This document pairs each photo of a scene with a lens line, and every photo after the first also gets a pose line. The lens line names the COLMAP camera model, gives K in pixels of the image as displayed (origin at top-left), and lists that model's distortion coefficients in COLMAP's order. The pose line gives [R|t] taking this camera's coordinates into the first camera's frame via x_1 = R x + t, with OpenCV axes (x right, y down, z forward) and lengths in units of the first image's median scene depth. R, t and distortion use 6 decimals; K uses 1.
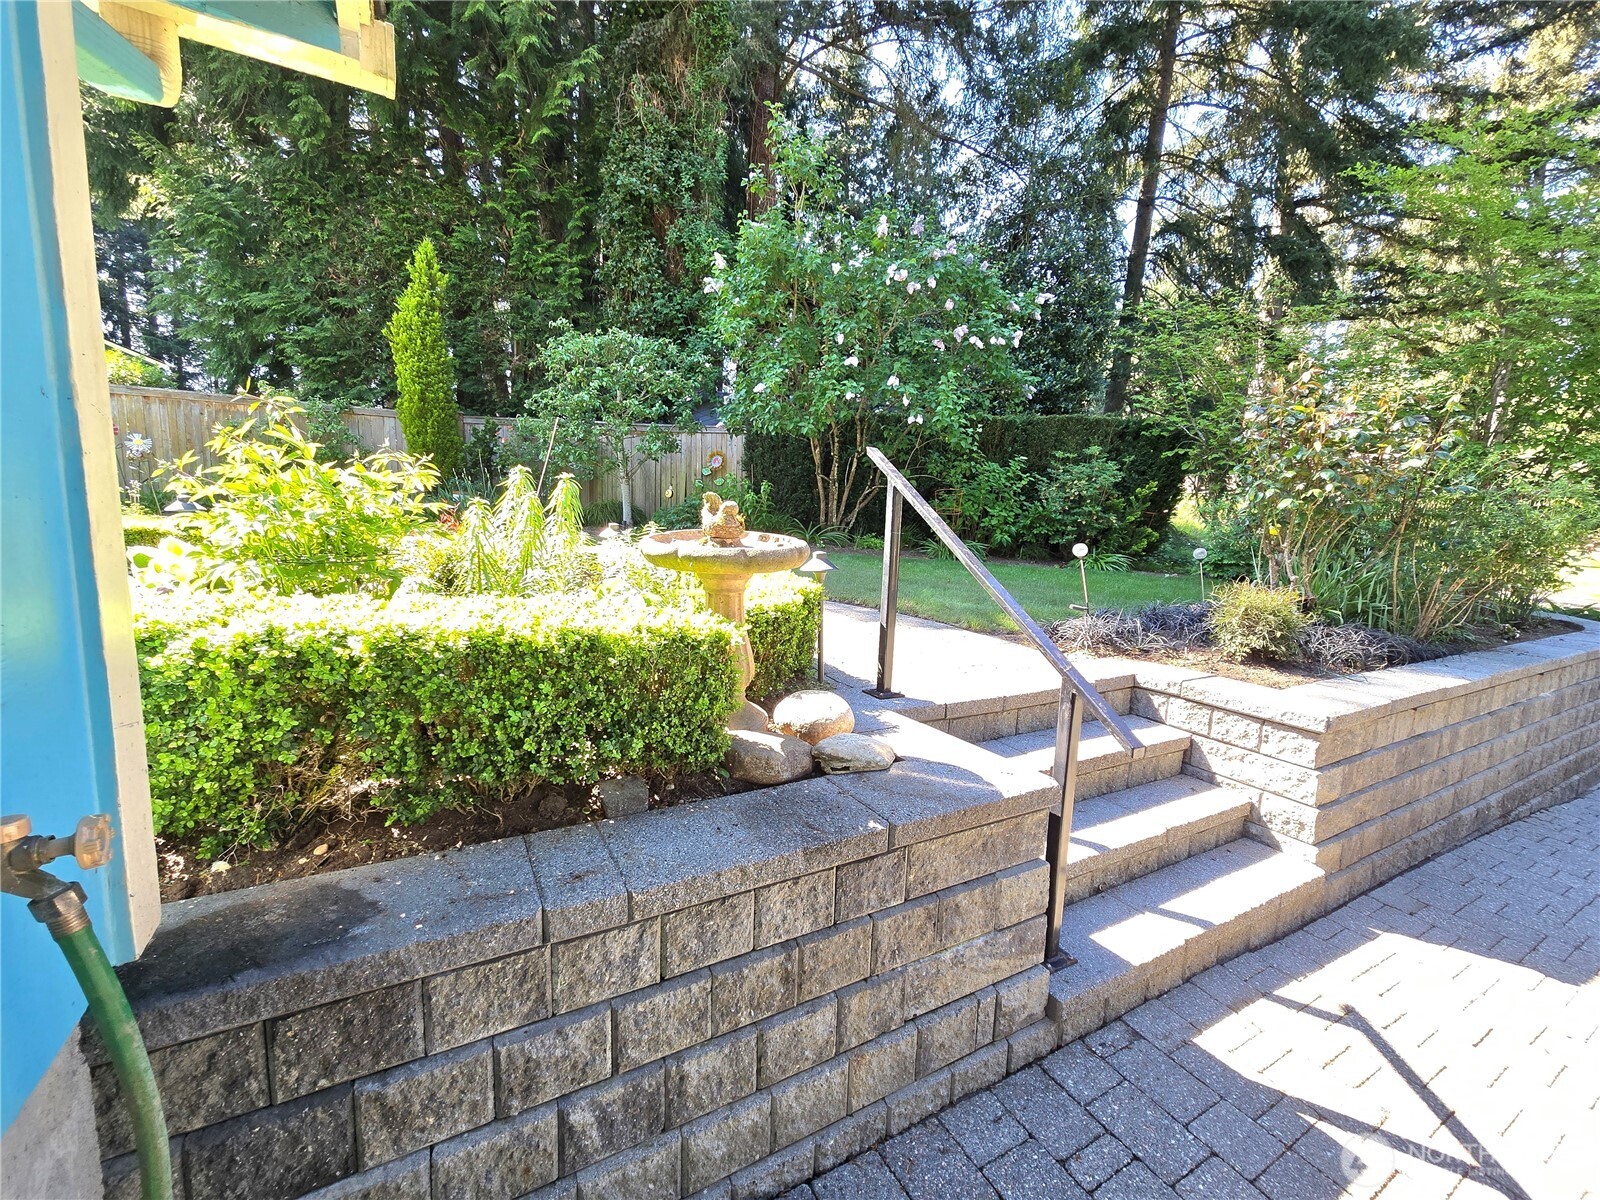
lens RADIAL K [[656.0, 0, 804.5], [0, 656.0, 604.9], [0, 0, 1]] dist [0.001429, -0.000502]
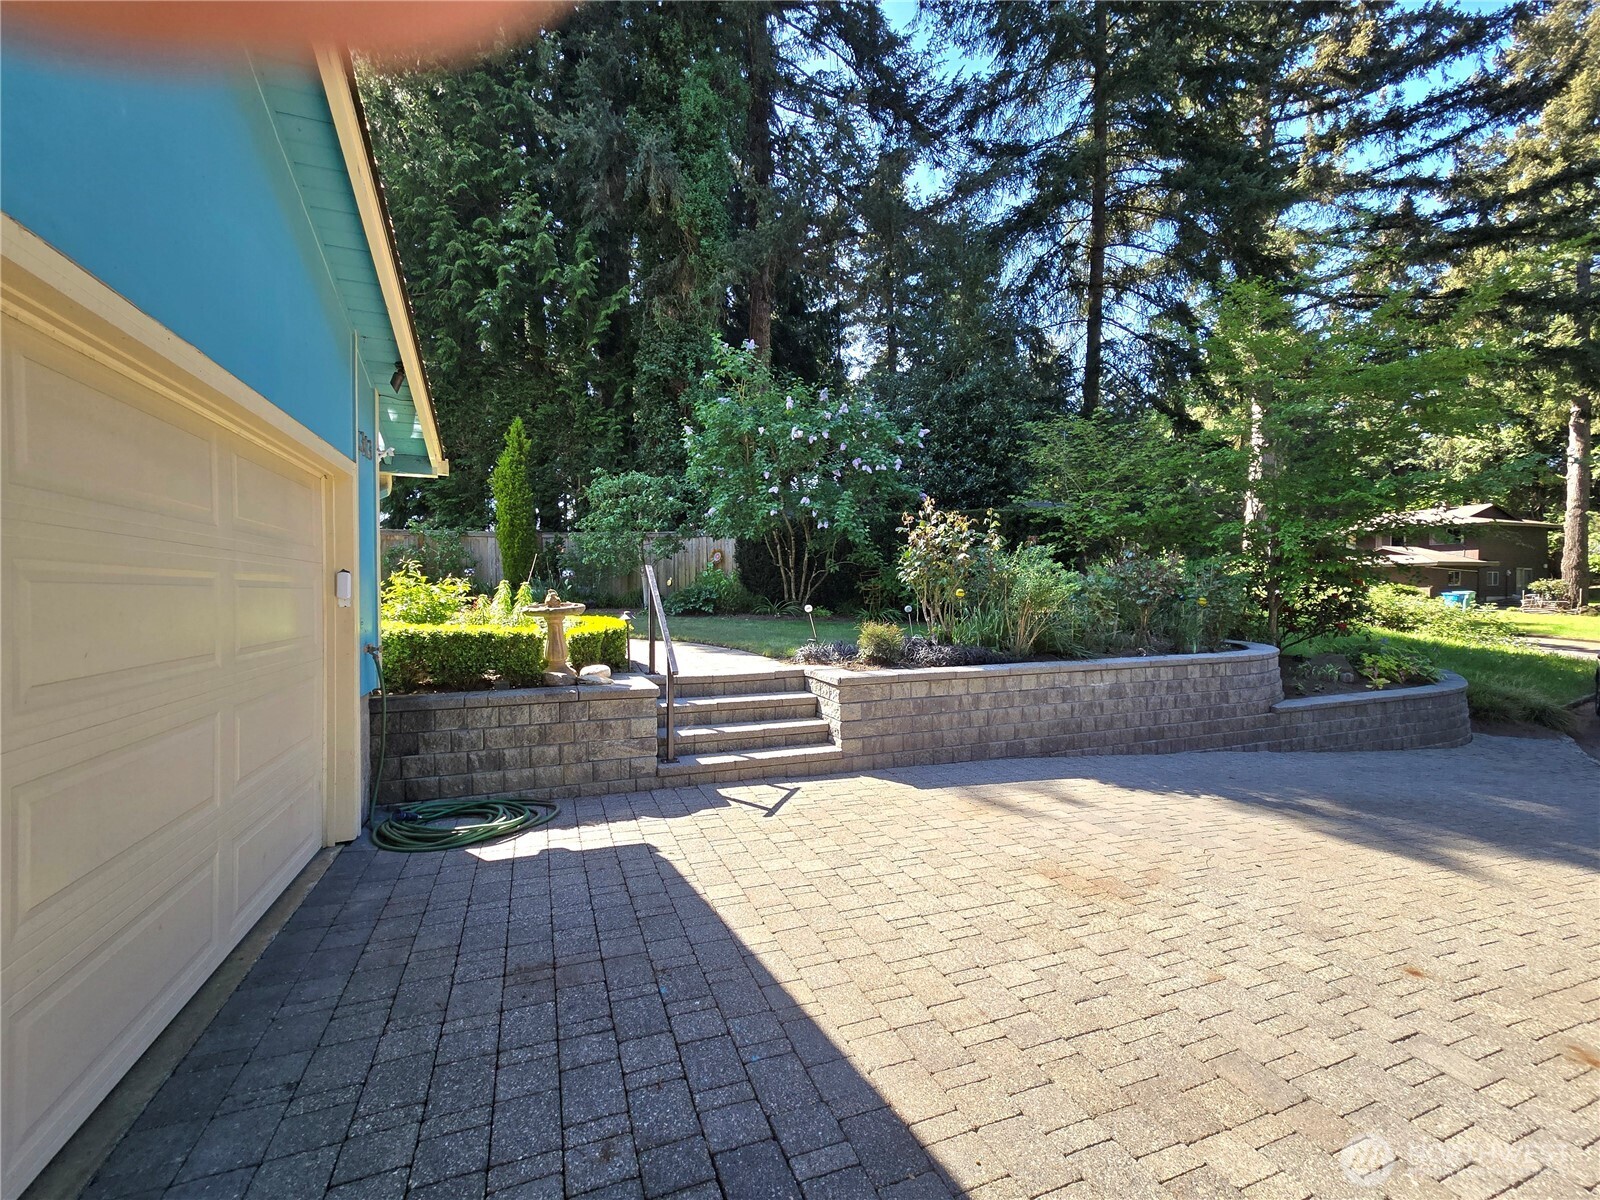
lens RADIAL K [[656.0, 0, 804.5], [0, 656.0, 604.9], [0, 0, 1]] dist [0.001429, -0.000502]
pose [[0.989440, -0.037602, -0.139983, 0.337595], [0.020481, 0.992344, -0.121796, 0.065816], [0.143491, 0.117643, 0.982635, -0.407198]]
